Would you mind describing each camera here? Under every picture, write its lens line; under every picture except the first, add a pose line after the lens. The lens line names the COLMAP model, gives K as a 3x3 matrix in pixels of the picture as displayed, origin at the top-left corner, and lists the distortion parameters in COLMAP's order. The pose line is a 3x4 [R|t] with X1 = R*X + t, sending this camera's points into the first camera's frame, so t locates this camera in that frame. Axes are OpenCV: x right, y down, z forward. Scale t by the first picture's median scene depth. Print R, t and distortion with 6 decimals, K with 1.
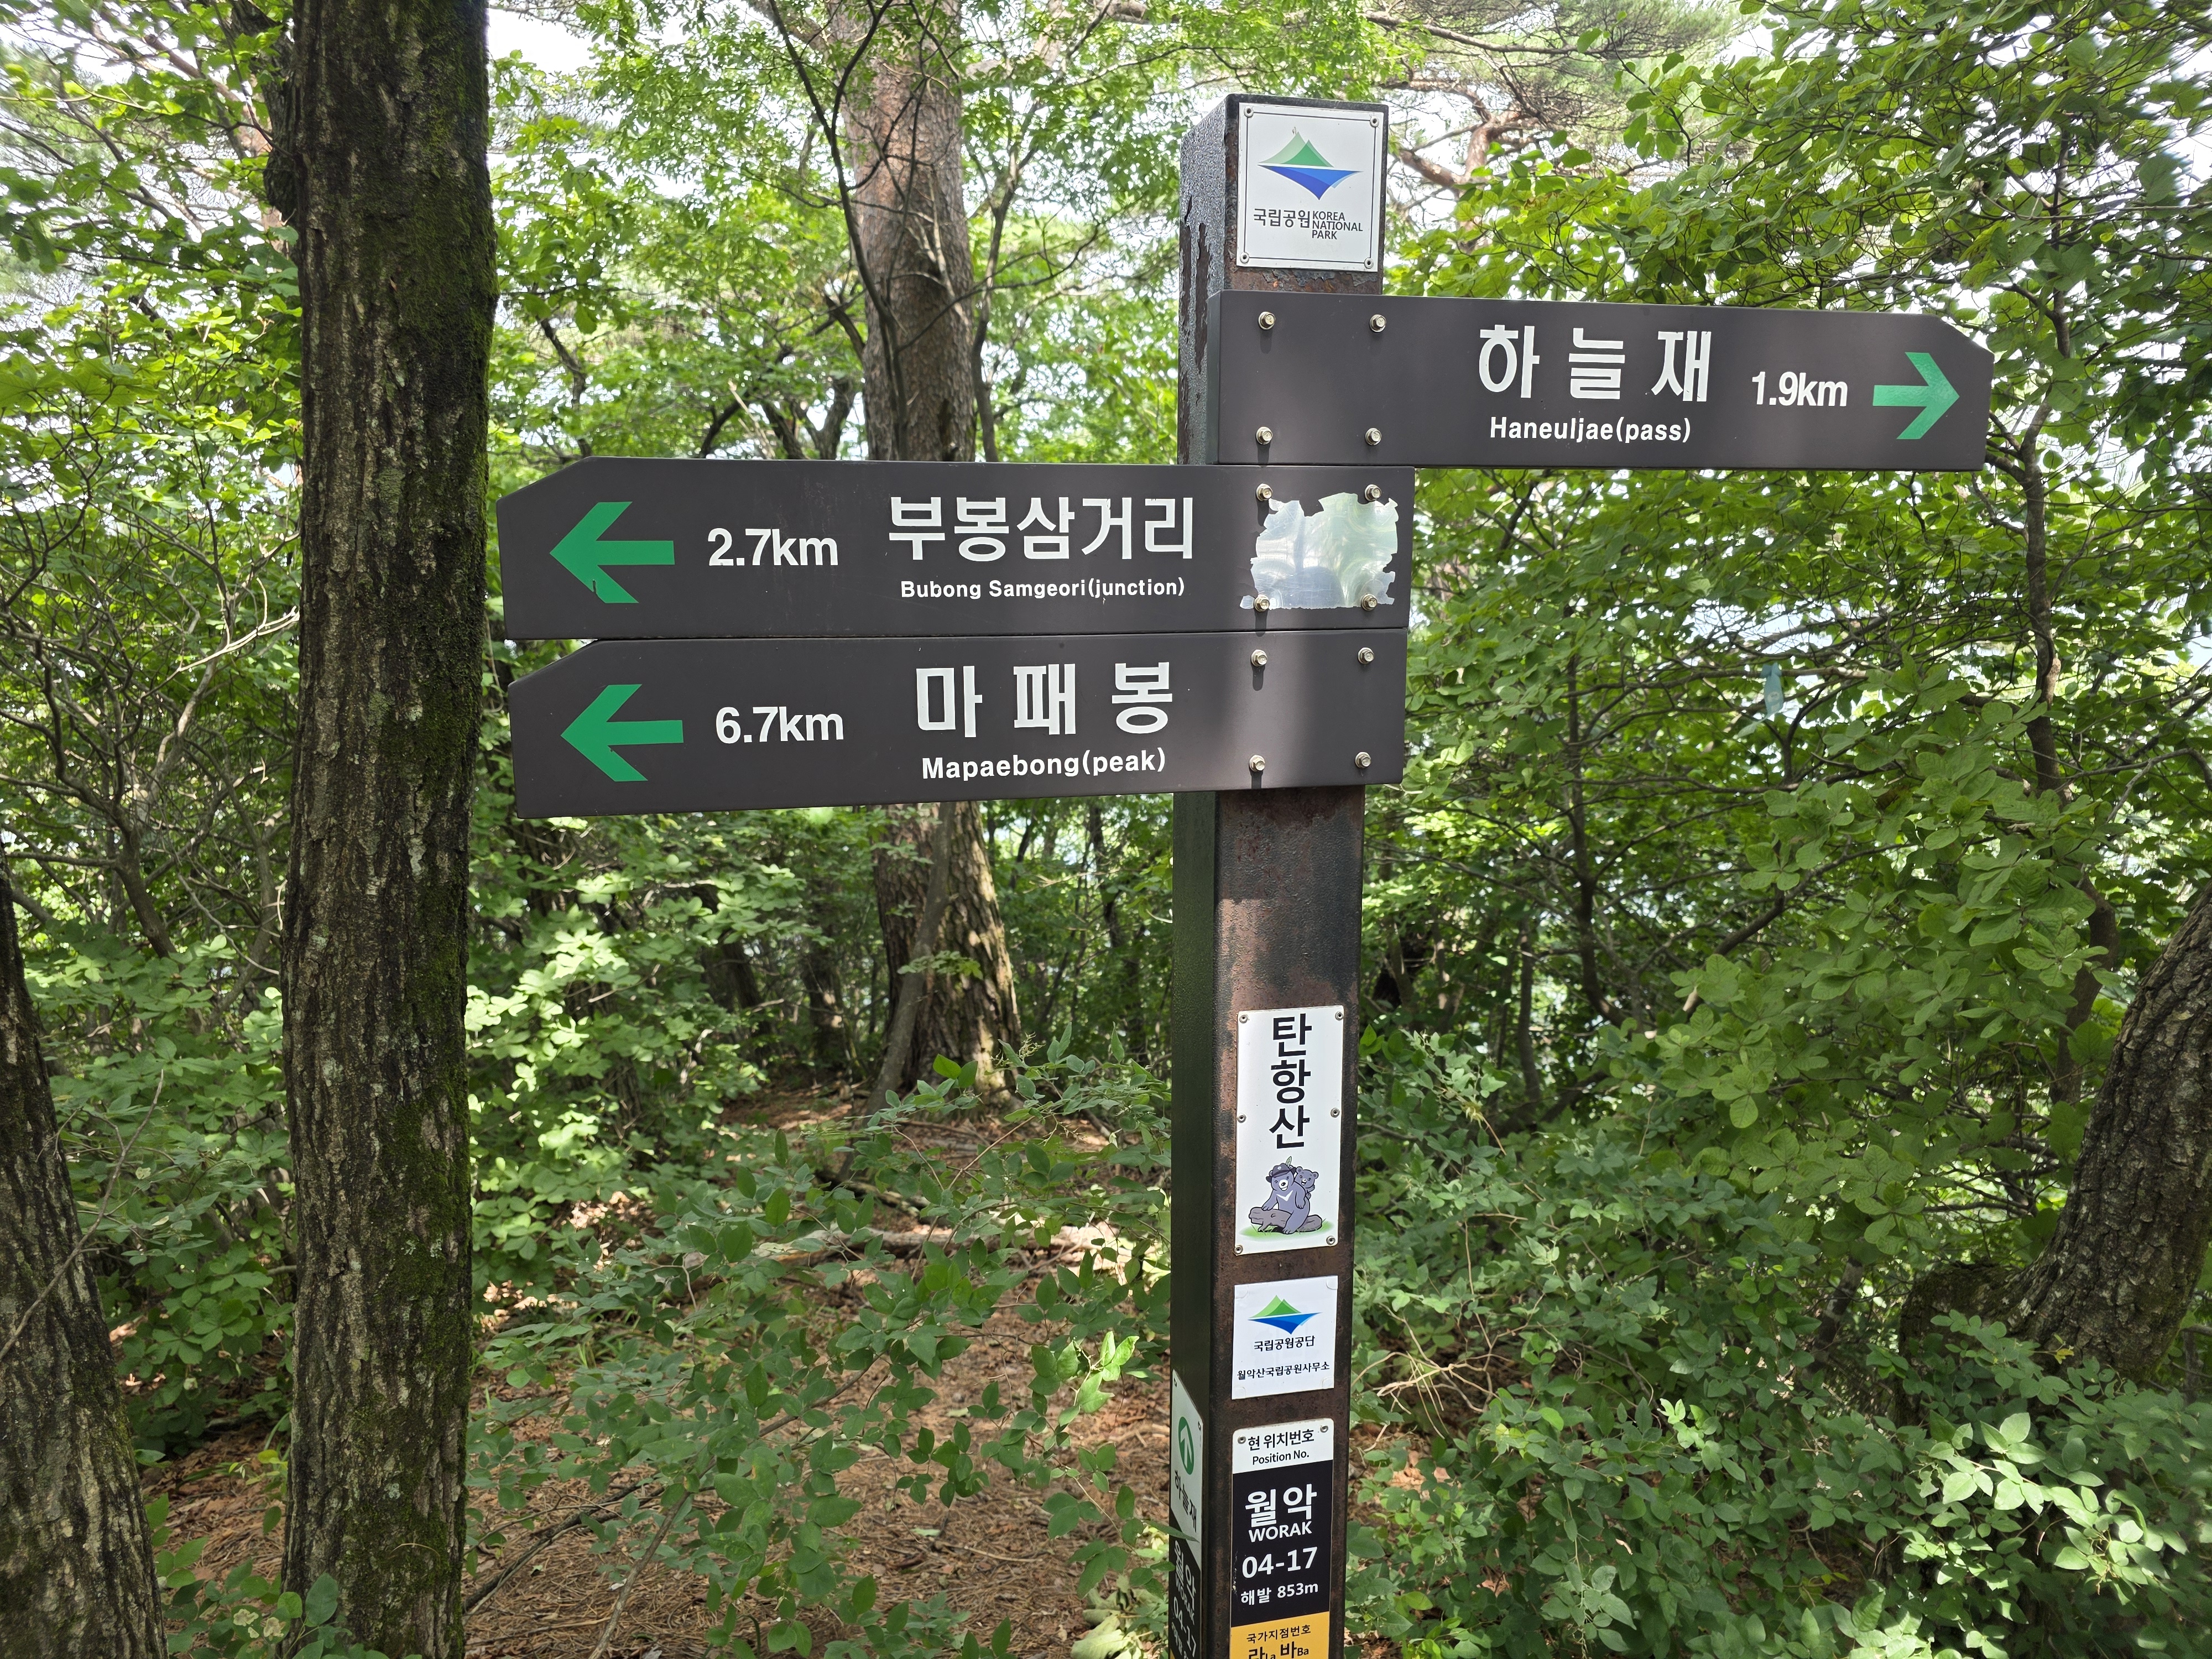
lens RADIAL K [[1498.3, 0, 1100.5], [0, 1498.3, 823.5], [0, 0, 1]] dist [0.064241, -0.055106]
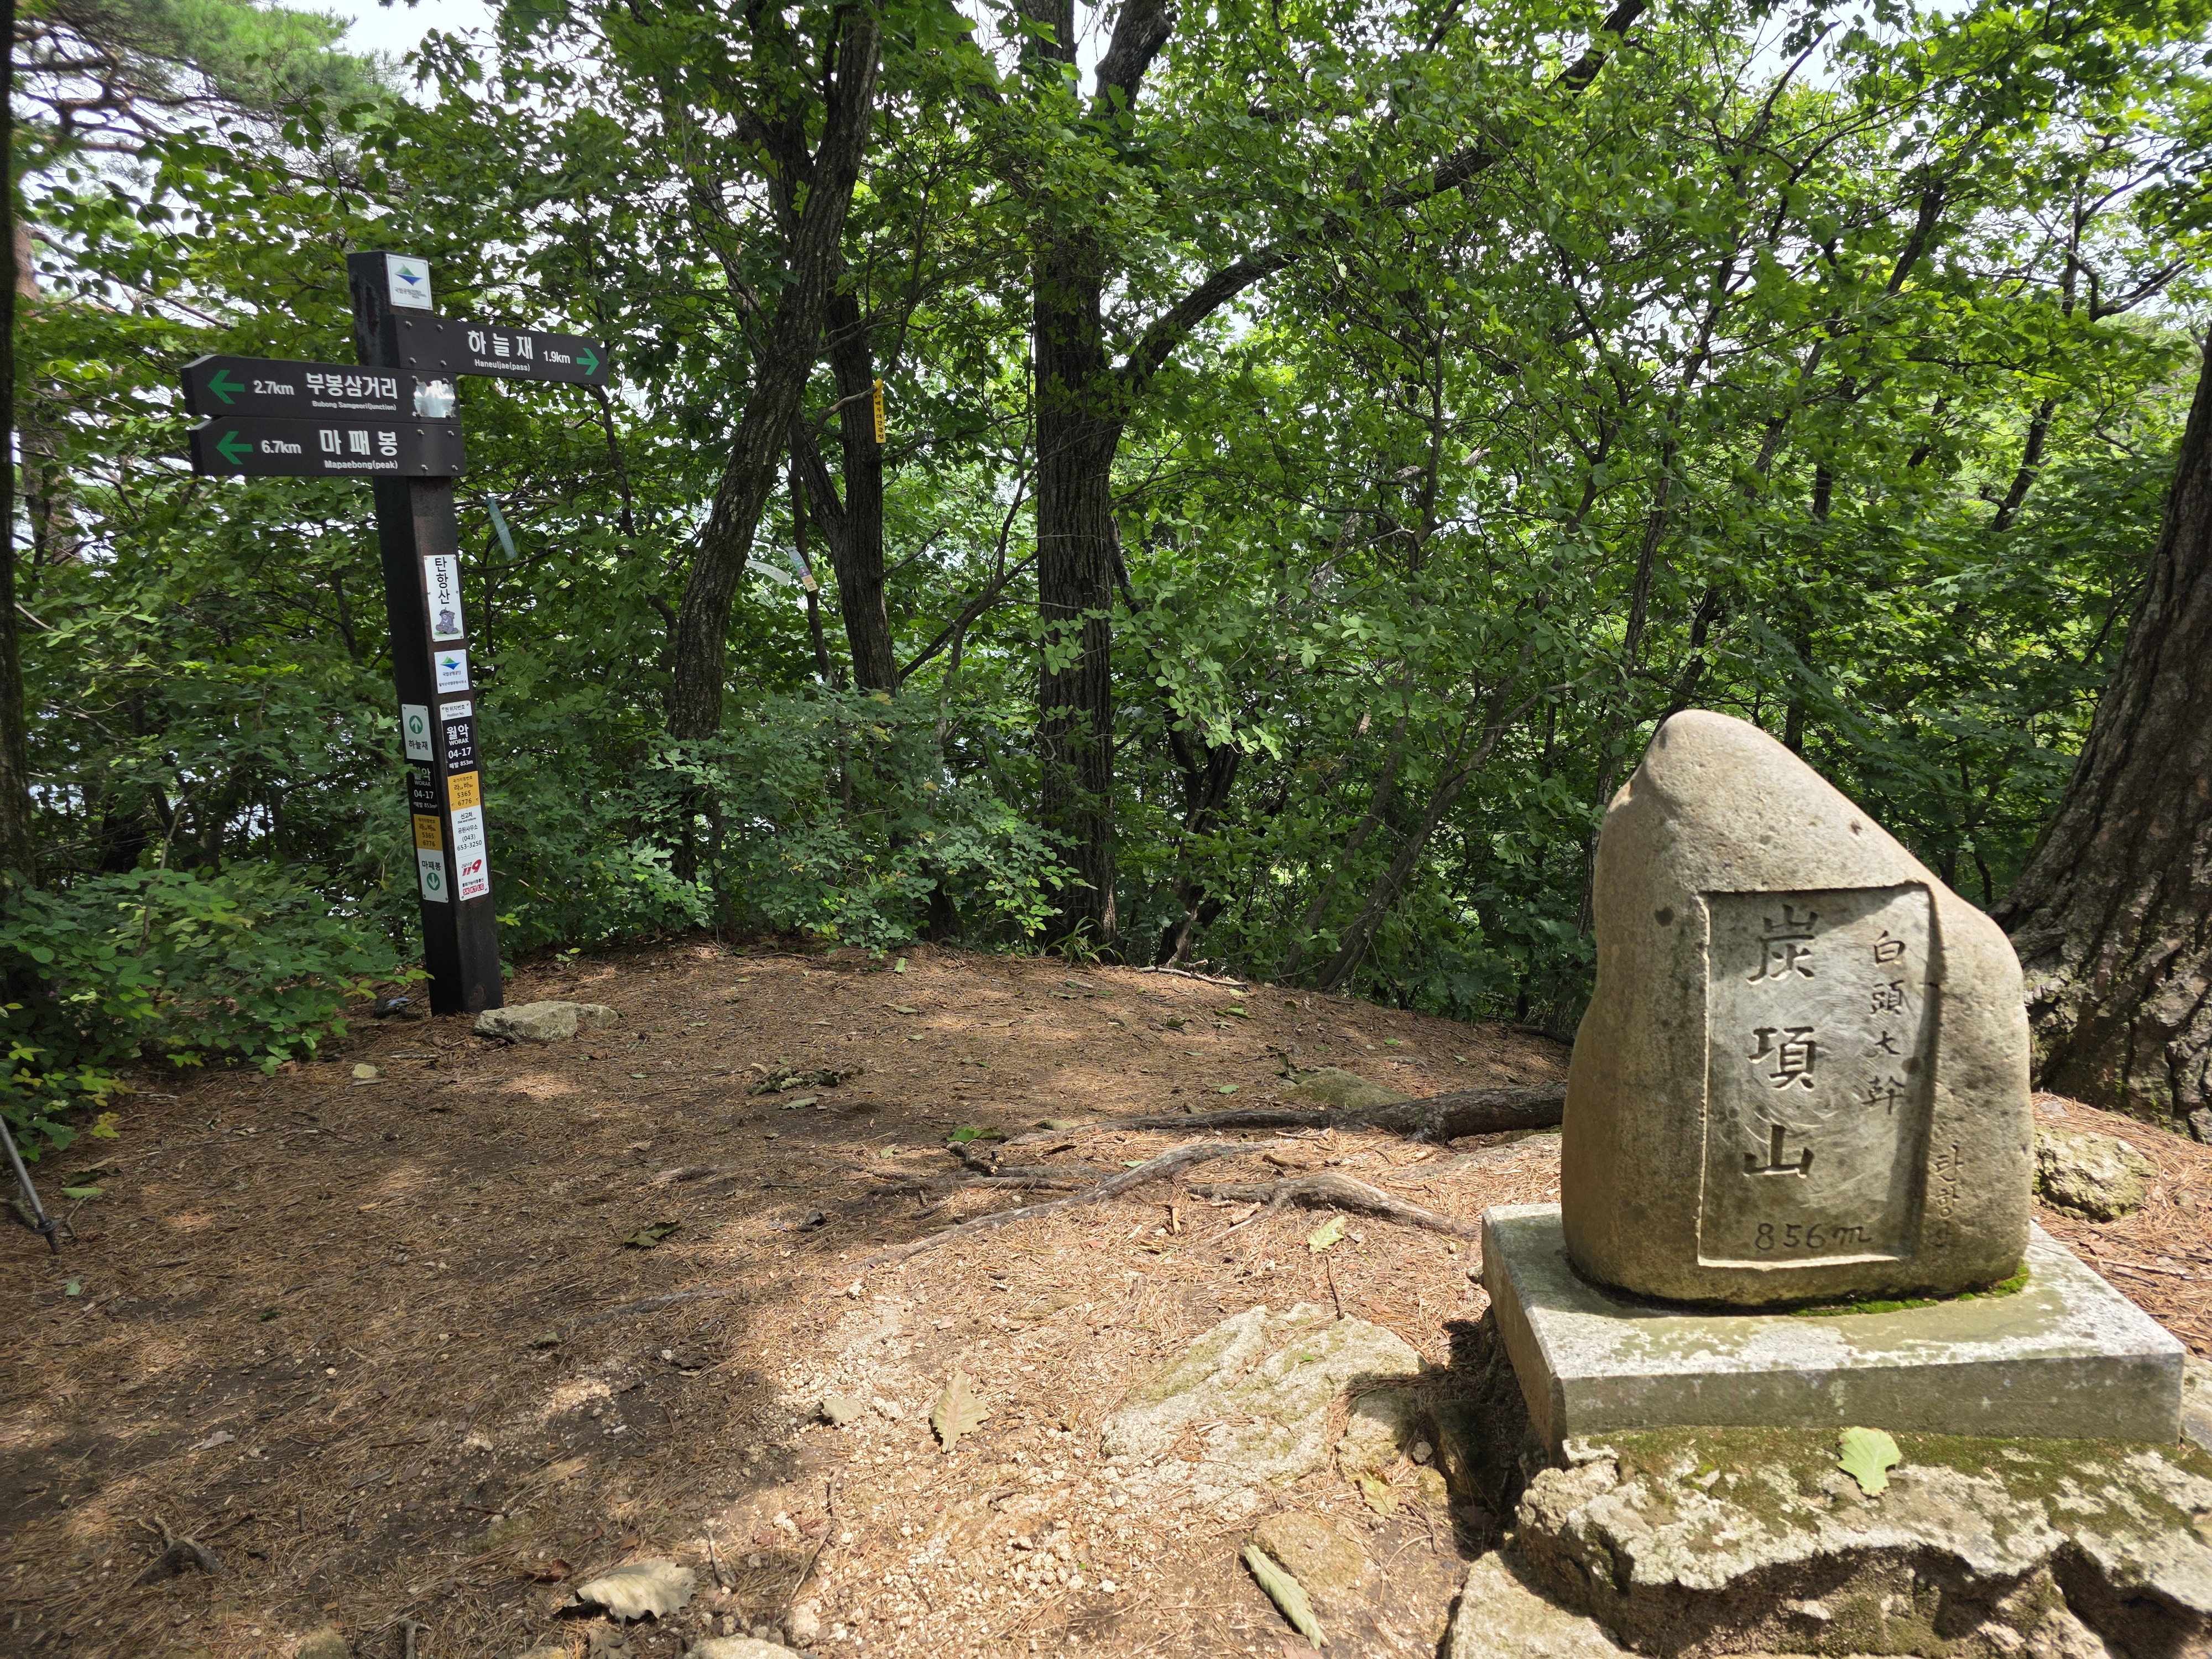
lens RADIAL K [[1498.3, 0, 1103.8], [0, 1498.3, 828.7], [0, 0, 1]] dist [0.064241, -0.055106]
pose [[0.643452, -0.170980, 0.746147, -1.428088], [0.133838, 0.984850, 0.110262, 0.526090], [-0.753695, 0.028915, 0.656588, -2.056093]]
